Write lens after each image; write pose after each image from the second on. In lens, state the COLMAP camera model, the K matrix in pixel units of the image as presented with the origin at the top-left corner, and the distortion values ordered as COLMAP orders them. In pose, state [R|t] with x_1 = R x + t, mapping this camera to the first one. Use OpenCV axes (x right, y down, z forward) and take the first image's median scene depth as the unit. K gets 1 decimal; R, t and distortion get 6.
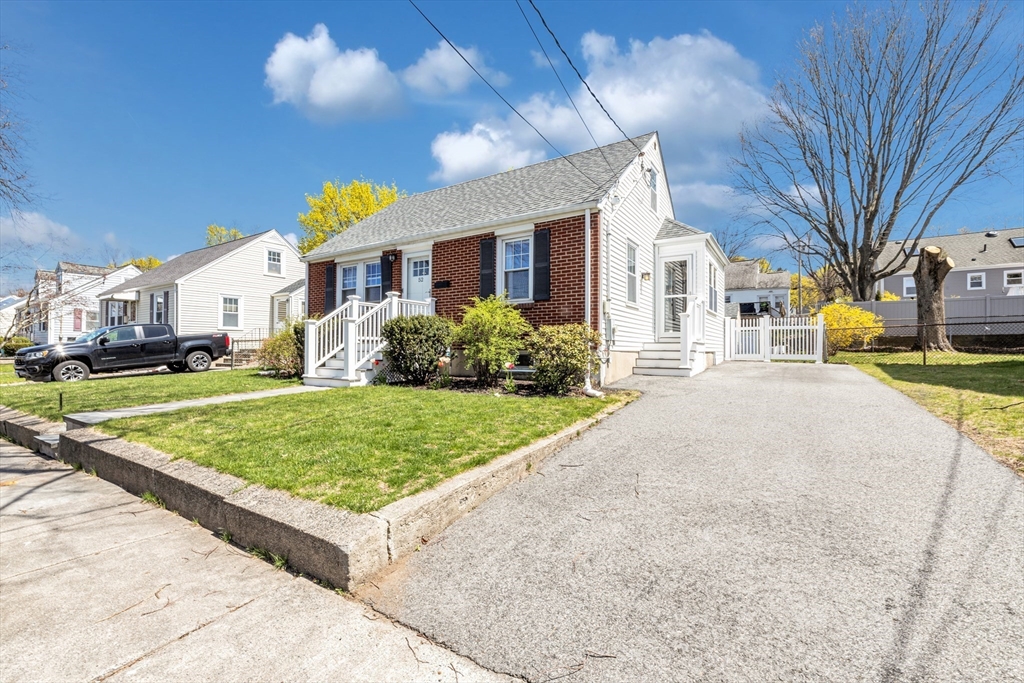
lens RADIAL K [[427.6, 0, 533.7], [0, 427.6, 340.3], [0, 0, 1]] dist [-0.000927, -0.000039]
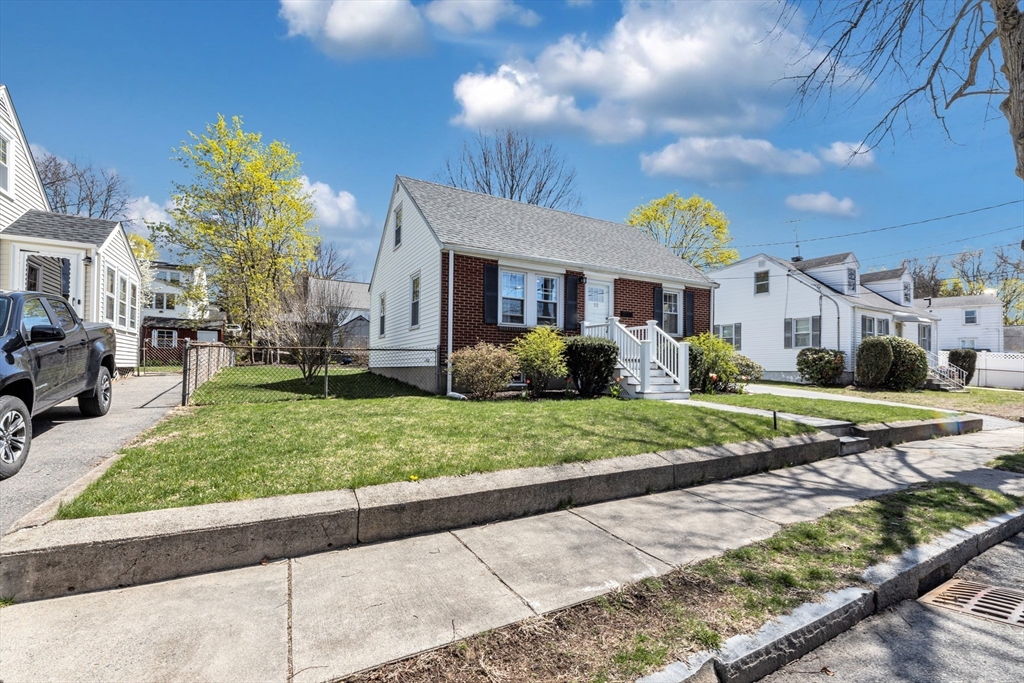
lens RADIAL K [[445.5, 0, 510.0], [0, 445.5, 360.6], [0, 0, 1]] dist [0.001051, 0.000095]
pose [[0.501403, 0.017661, 0.865033, -1.369114], [-0.028631, 0.999583, -0.003813, 0.014548], [-0.864740, -0.022855, 0.501700, 0.596700]]
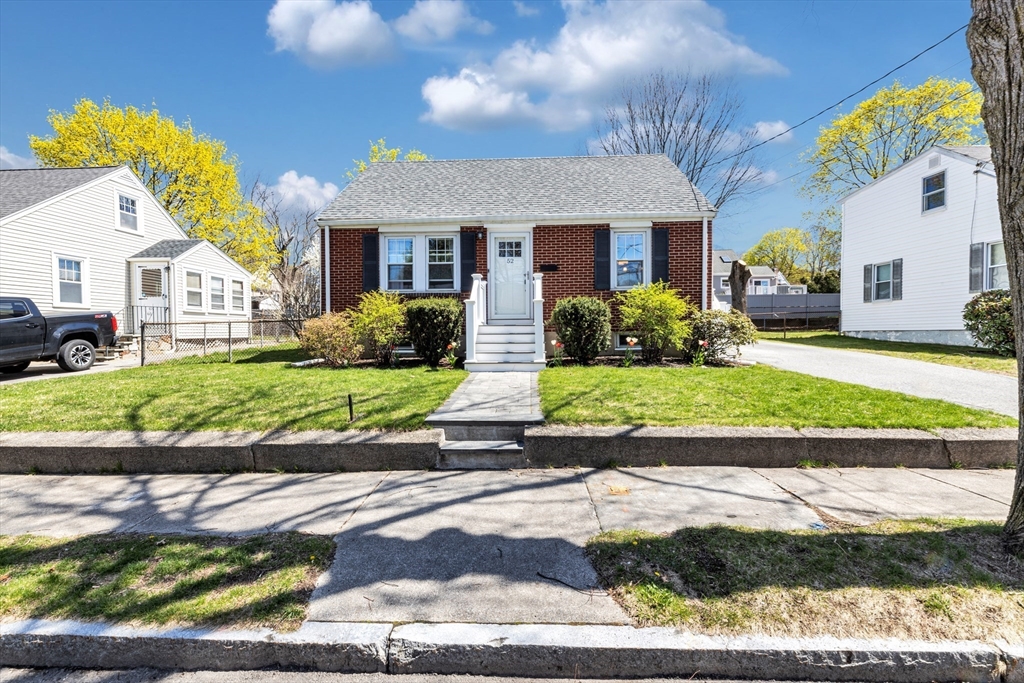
lens RADIAL K [[414.8, 0, 512.0], [0, 414.8, 341.5], [0, 0, 1]] dist [-0.000044, 0.000043]
pose [[0.873463, -0.022196, 0.486385, -0.718819], [0.000964, 0.999037, 0.043858, 0.001340], [-0.486890, -0.037840, 0.872643, 0.155040]]
